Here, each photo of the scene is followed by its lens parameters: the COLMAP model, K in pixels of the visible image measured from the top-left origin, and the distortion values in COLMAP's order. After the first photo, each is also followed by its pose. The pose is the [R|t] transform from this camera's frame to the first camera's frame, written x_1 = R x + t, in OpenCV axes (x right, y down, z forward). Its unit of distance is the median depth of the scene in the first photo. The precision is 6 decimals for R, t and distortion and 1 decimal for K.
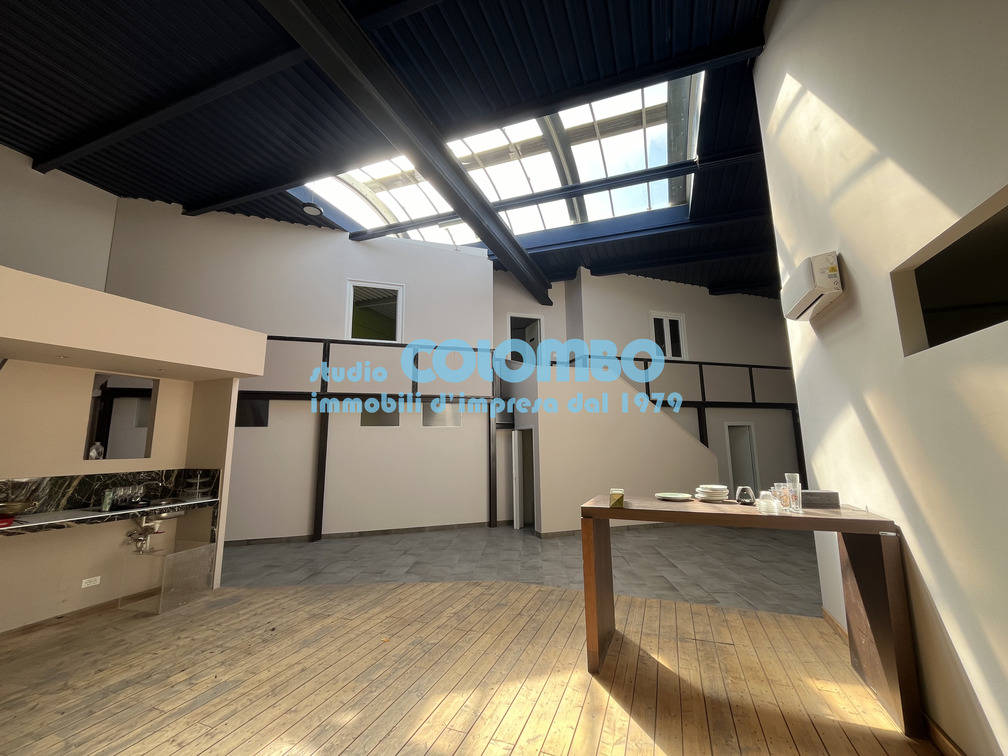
lens RADIAL K [[411.1, 0, 504.0], [0, 411.1, 377.6], [0, 0, 1]] dist [-0.004272, 0.000352]
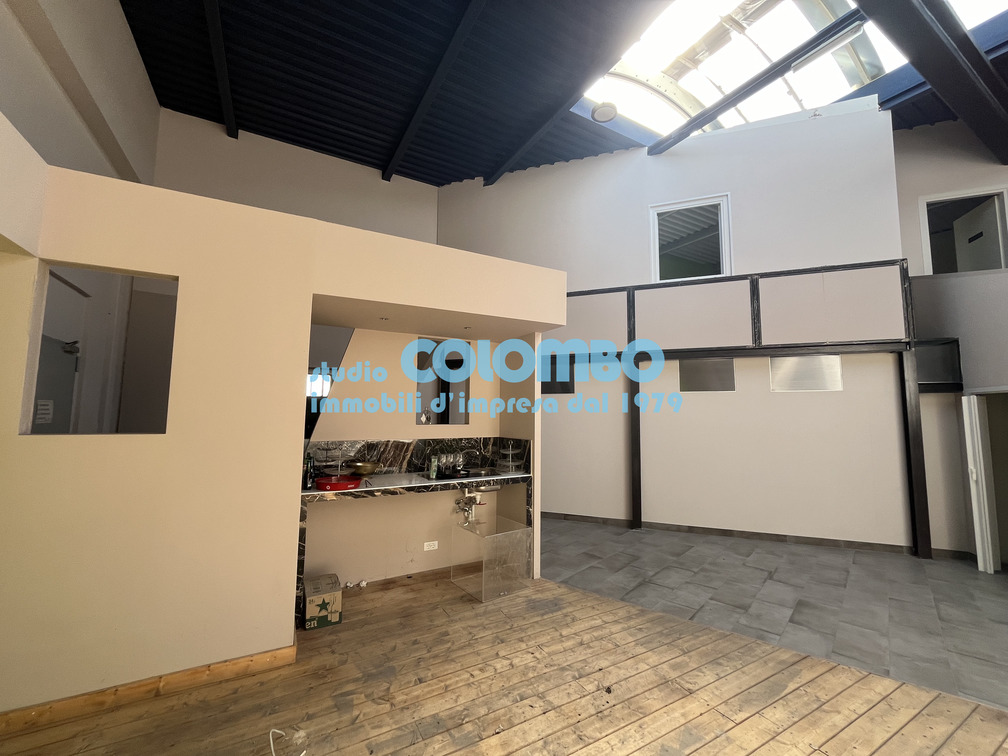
lens RADIAL K [[411.1, 0, 501.9], [0, 411.1, 379.6], [0, 0, 1]] dist [-0.004272, 0.000352]
pose [[0.772627, -0.035777, -0.633851, -0.196501], [0.082192, 0.995645, 0.043989, 0.057048], [0.629517, -0.086085, 0.772203, 0.322432]]
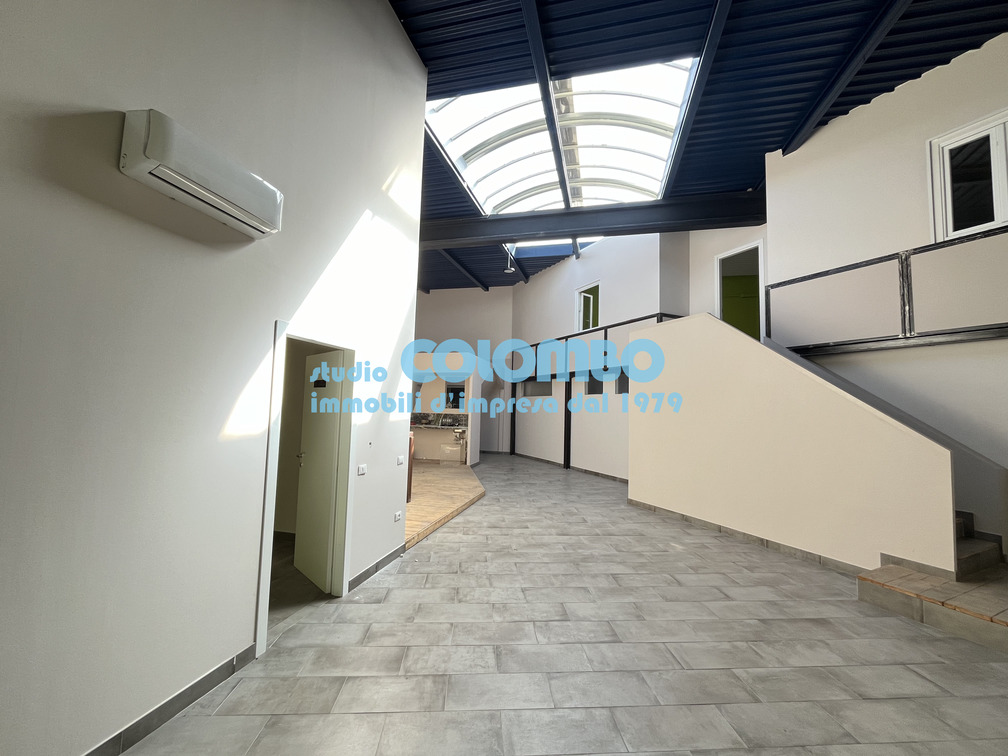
lens RADIAL K [[411.1, 0, 502.7], [0, 411.1, 377.5], [0, 0, 1]] dist [-0.004272, 0.000352]
pose [[0.128970, -0.051794, -0.990295, 1.638832], [0.131784, 0.990673, -0.034651, 0.125228], [0.982853, -0.126036, 0.134593, 0.923636]]
